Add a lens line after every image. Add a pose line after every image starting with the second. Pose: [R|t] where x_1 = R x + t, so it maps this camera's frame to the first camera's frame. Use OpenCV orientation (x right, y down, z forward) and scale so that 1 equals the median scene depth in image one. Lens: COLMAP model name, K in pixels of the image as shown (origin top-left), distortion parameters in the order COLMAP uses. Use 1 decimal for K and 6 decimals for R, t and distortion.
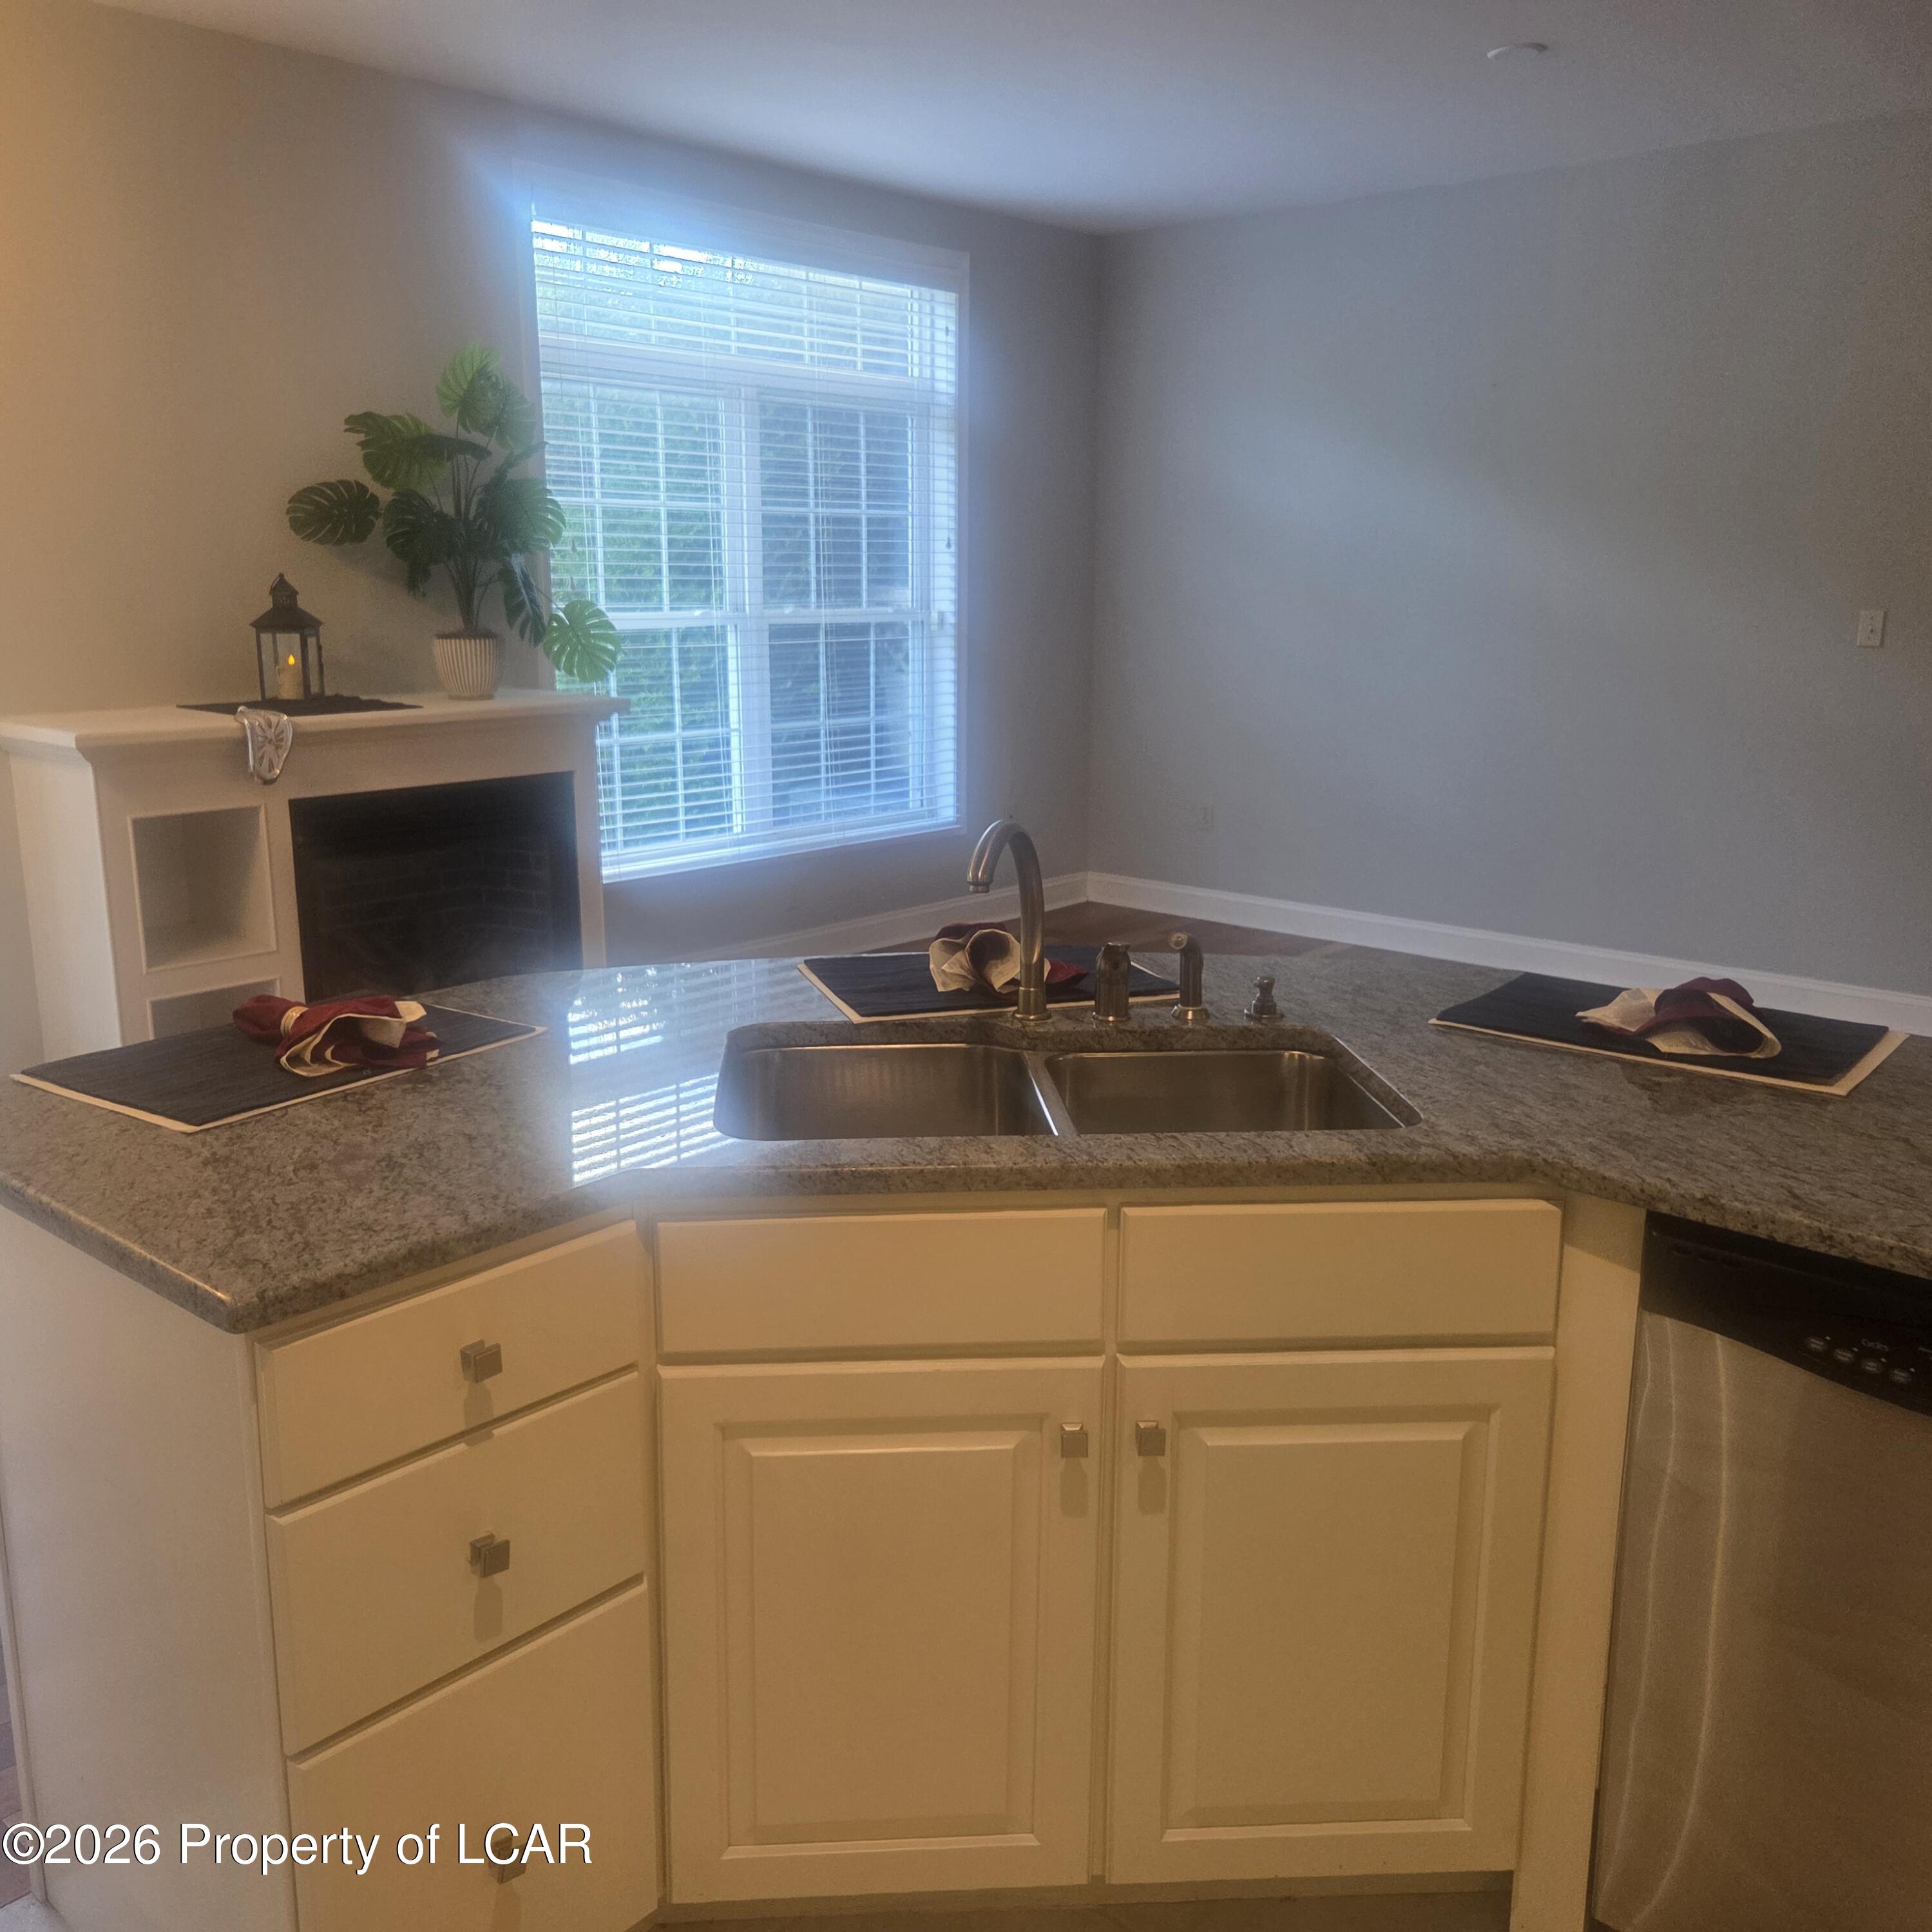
lens RADIAL K [[1715.3, 0, 957.9], [0, 1715.3, 943.3], [0, 0, 1]] dist [0.071575, -0.073160]
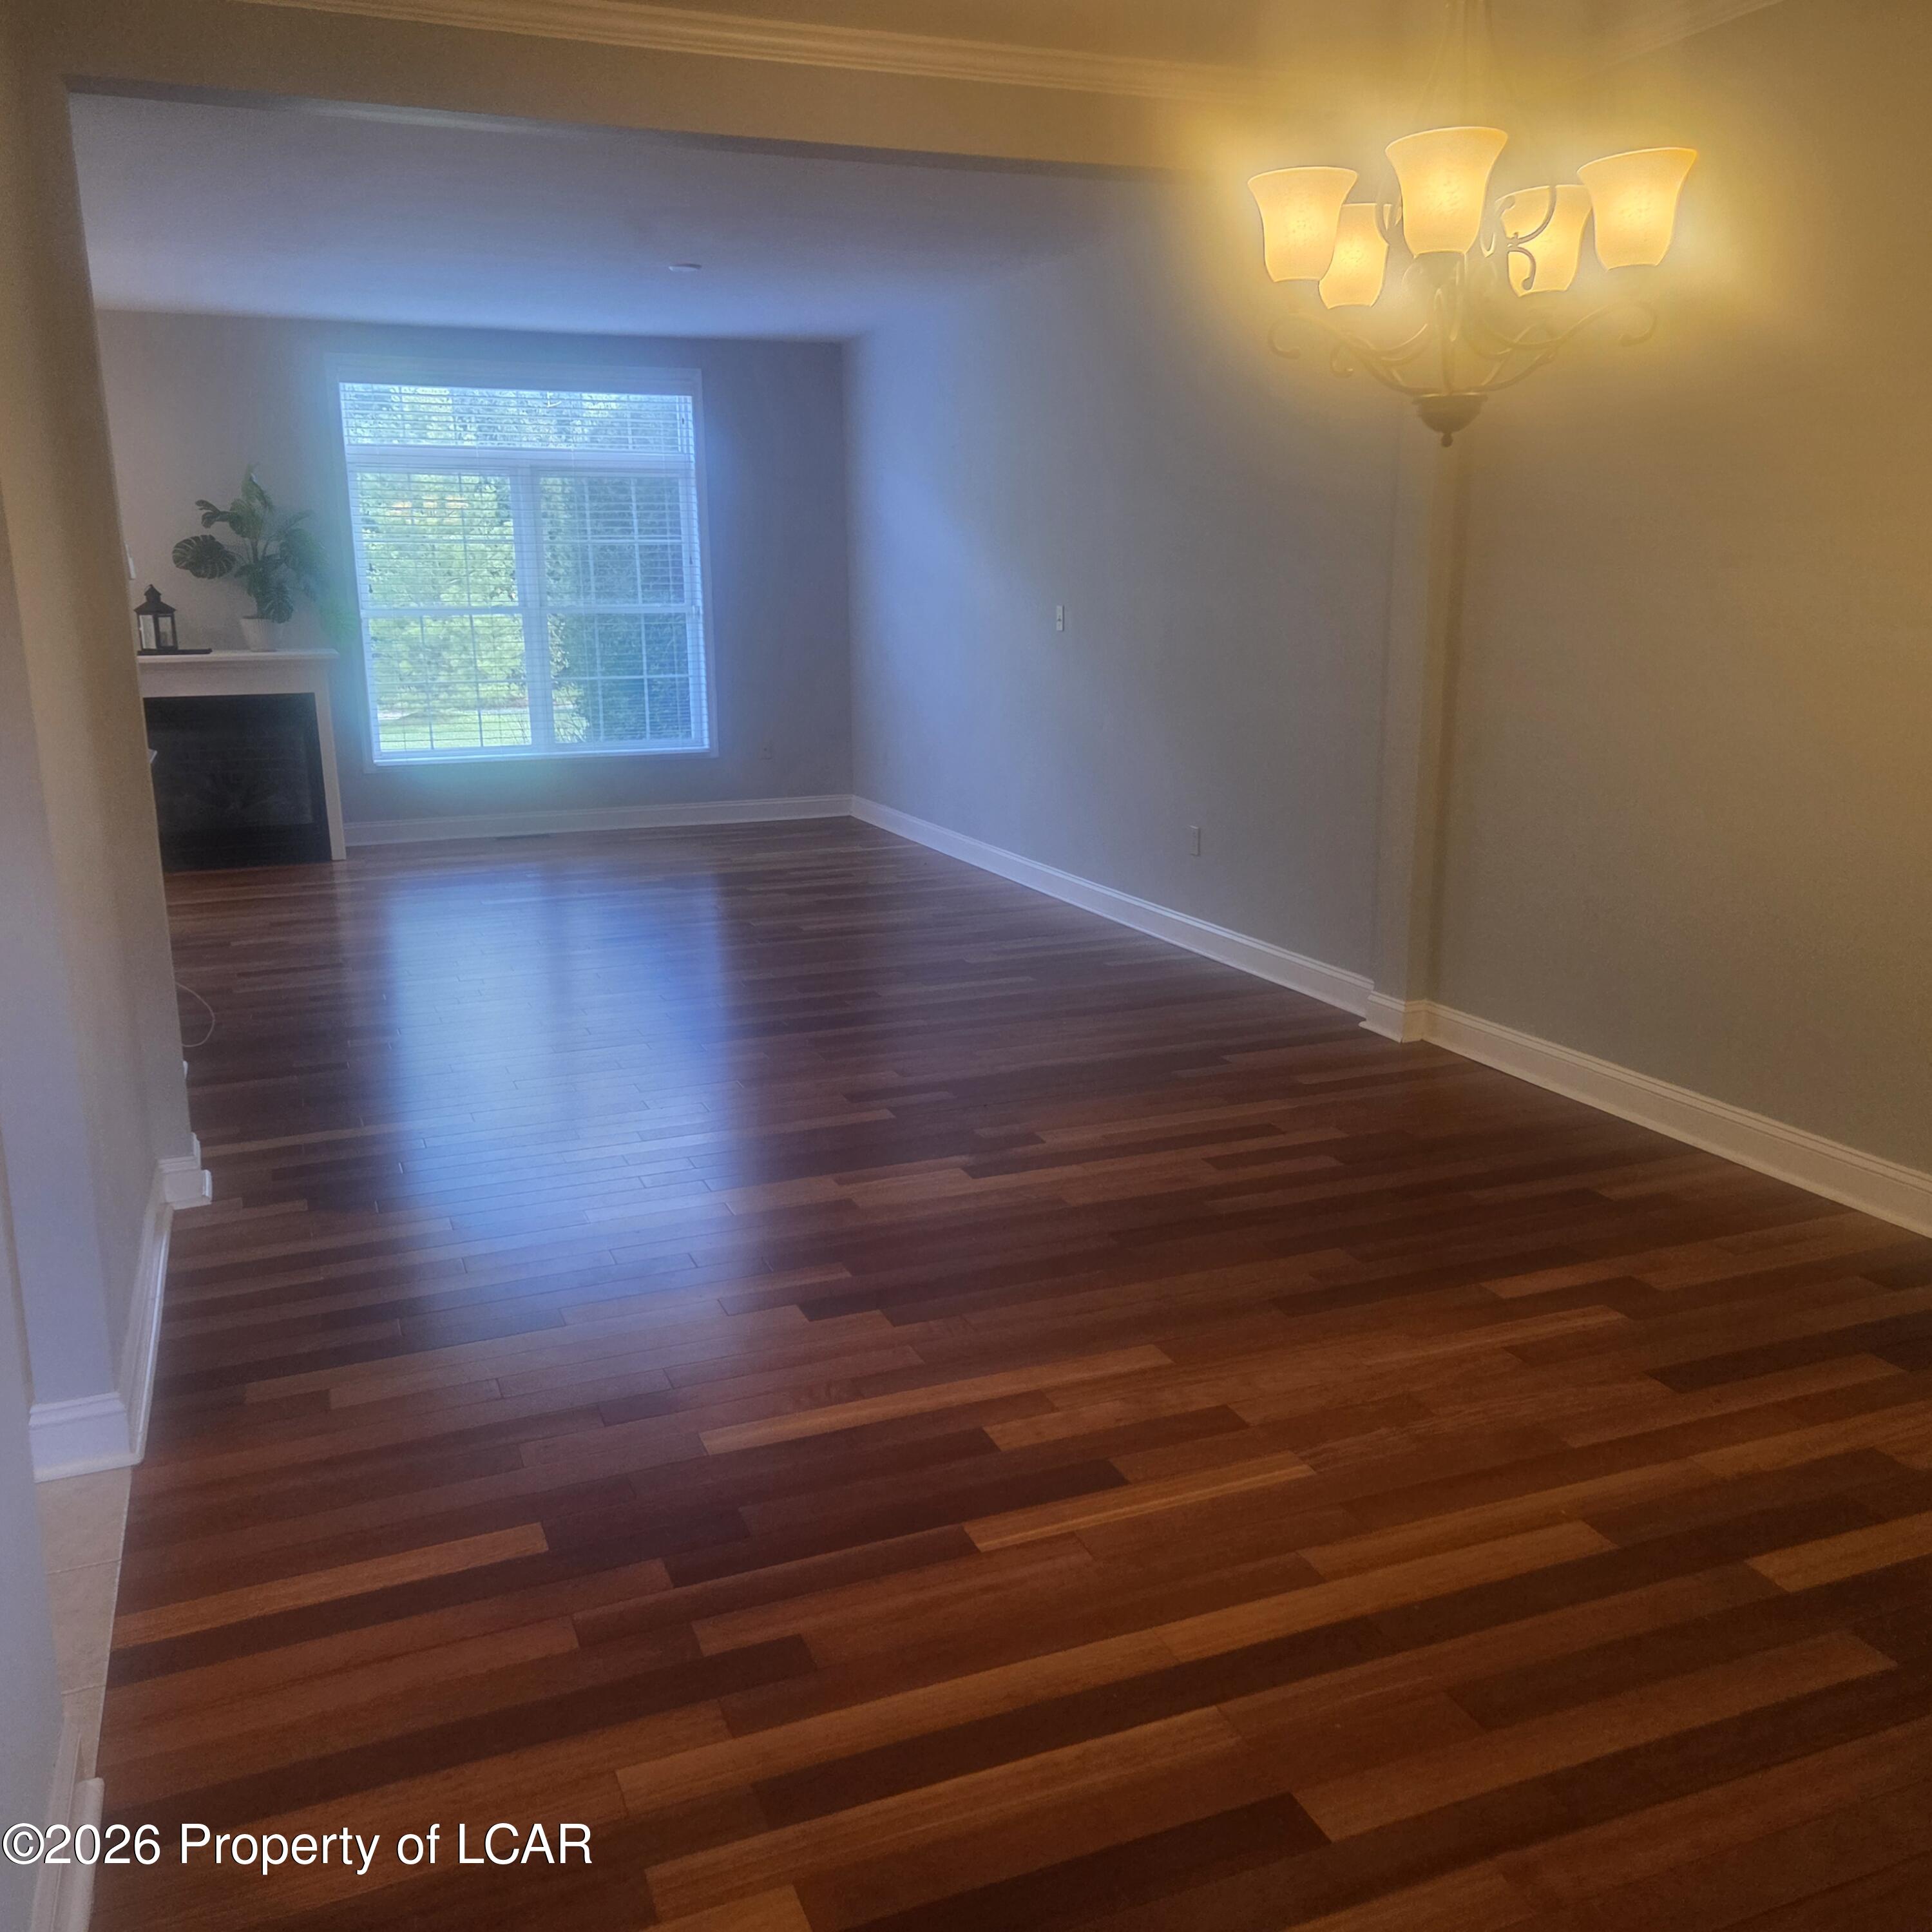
lens RADIAL K [[1715.3, 0, 957.9], [0, 1715.3, 943.3], [0, 0, 1]] dist [0.071575, -0.073160]
pose [[0.896506, 0.084187, -0.434959, 1.223855], [-0.083866, 0.996277, 0.019973, 0.069649], [0.435021, 0.018572, 0.900229, -0.339165]]
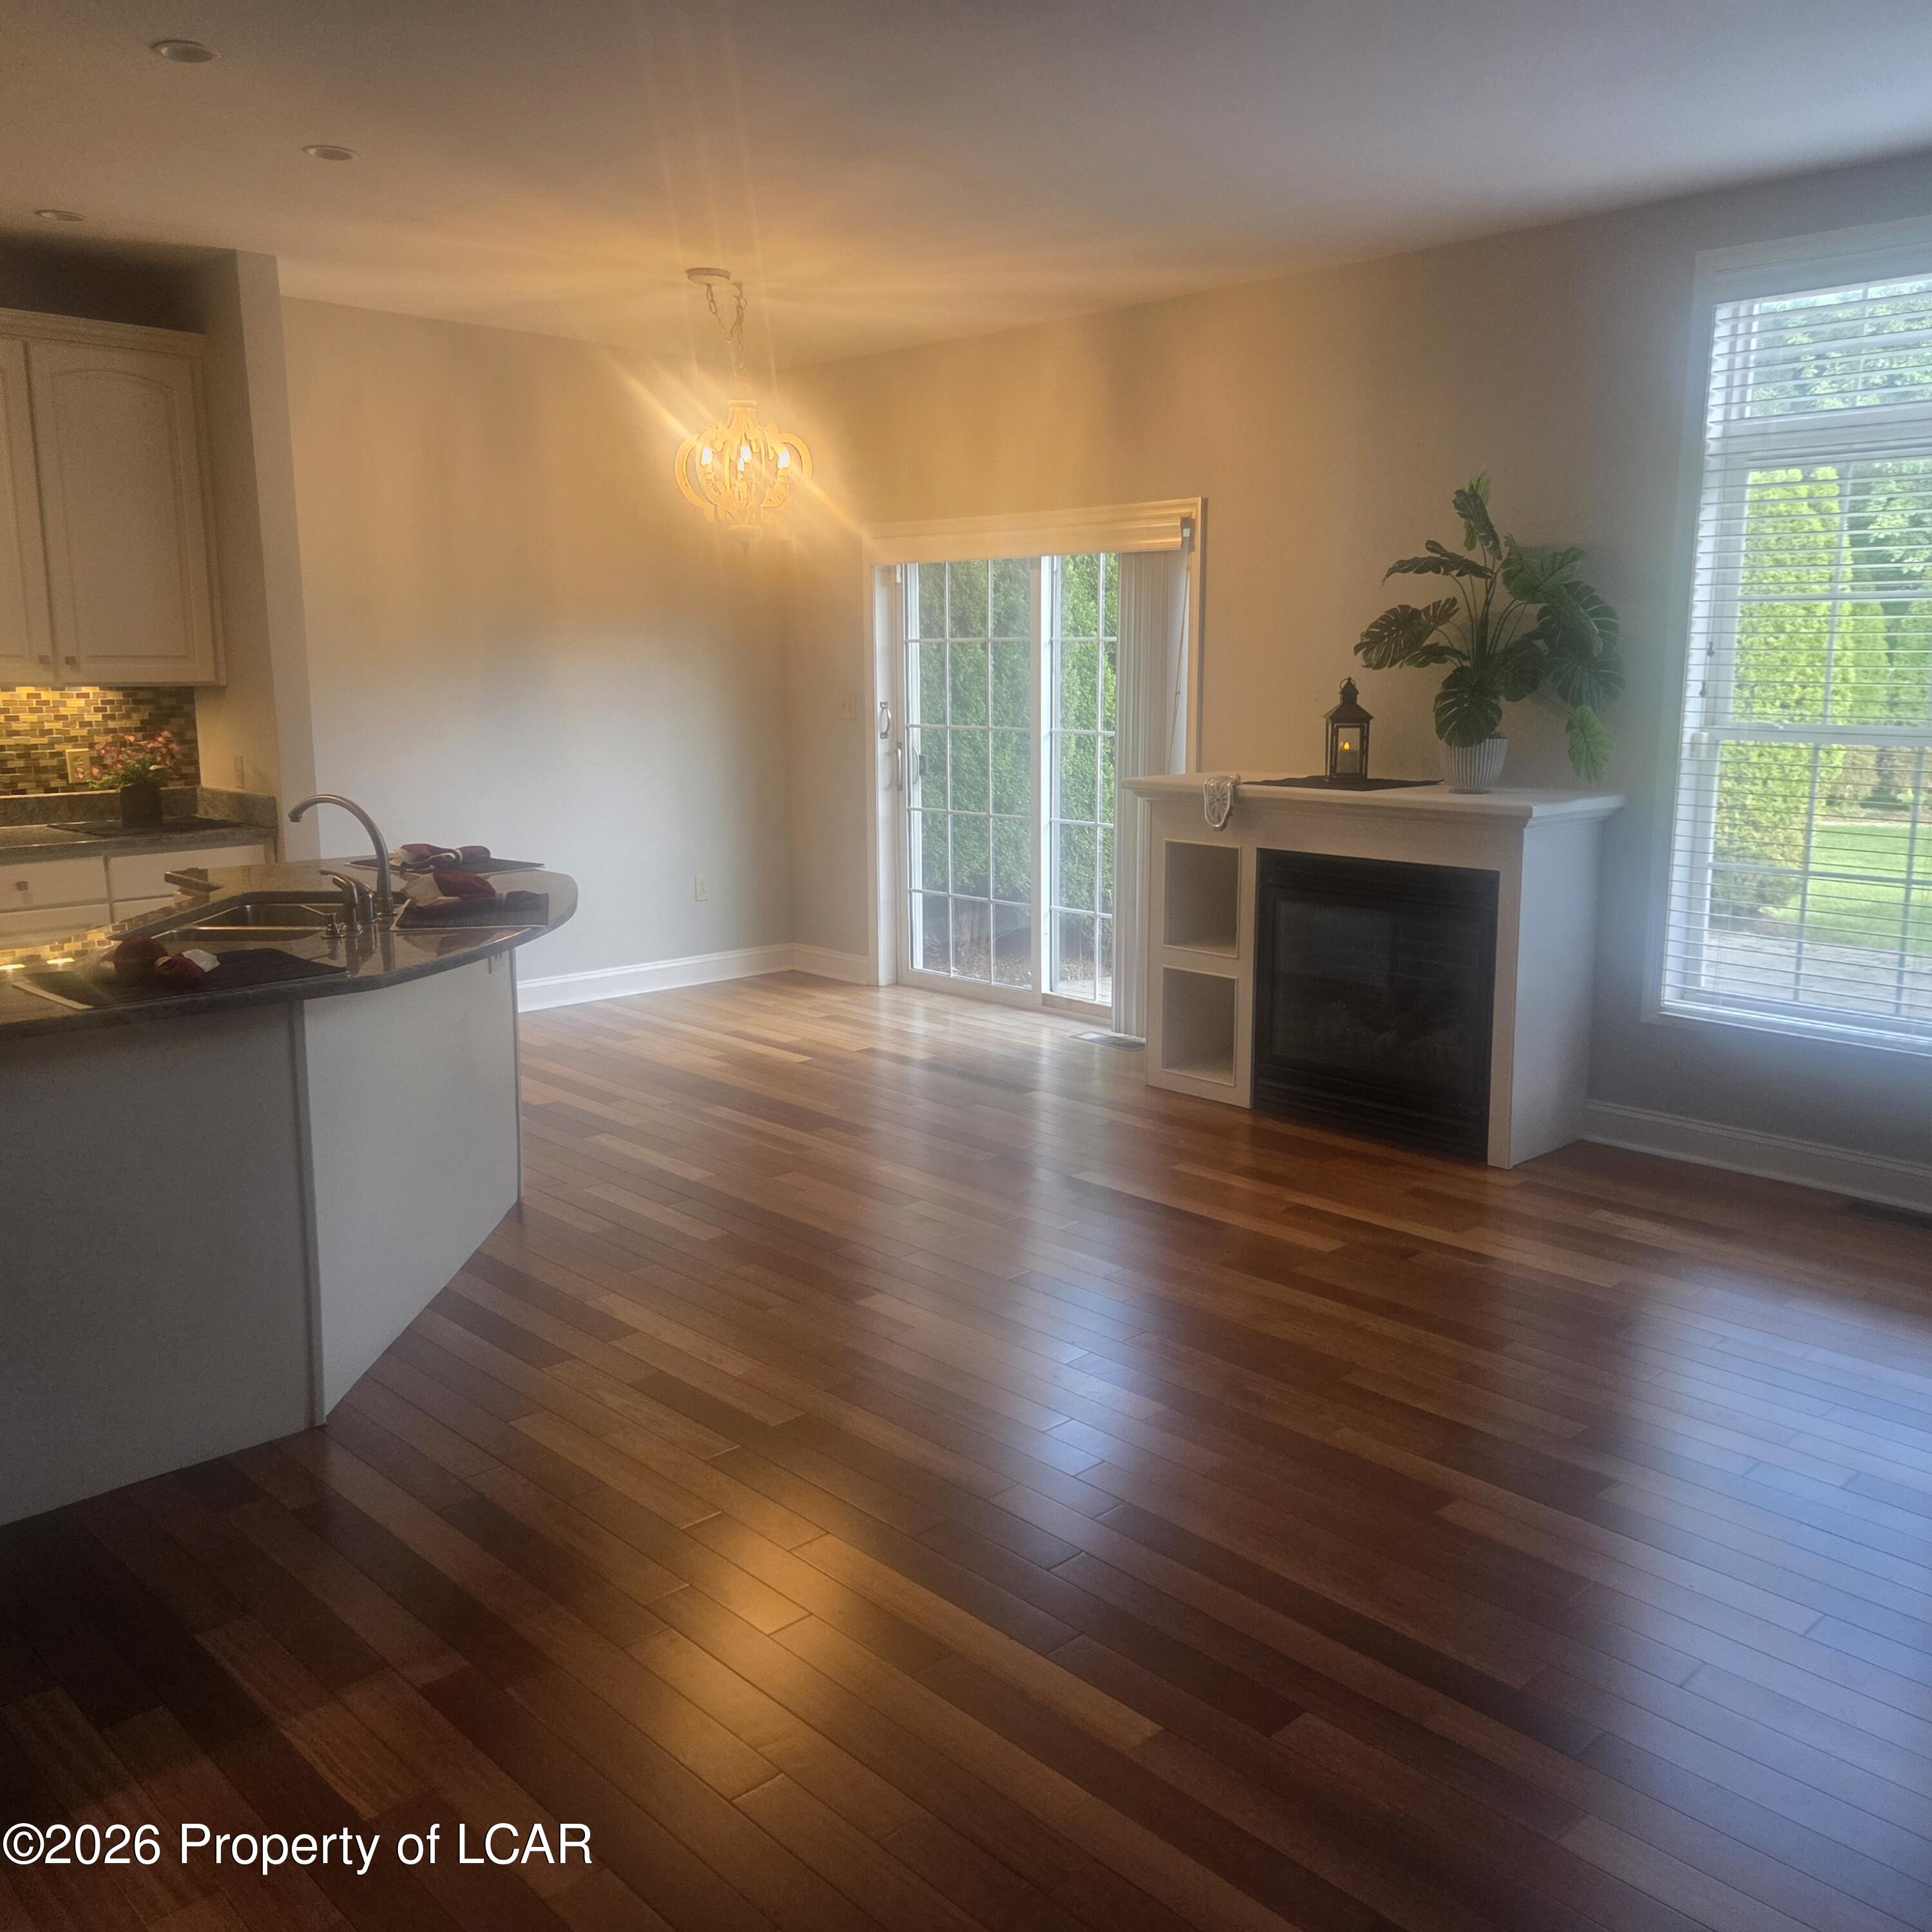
lens RADIAL K [[1715.3, 0, 957.9], [0, 1715.3, 943.3], [0, 0, 1]] dist [0.071575, -0.073160]
pose [[-0.104423, 0.157536, -0.981977, 0.832711], [-0.216086, 0.960193, 0.177020, -0.175026], [0.970774, 0.230676, -0.066225, 0.792584]]
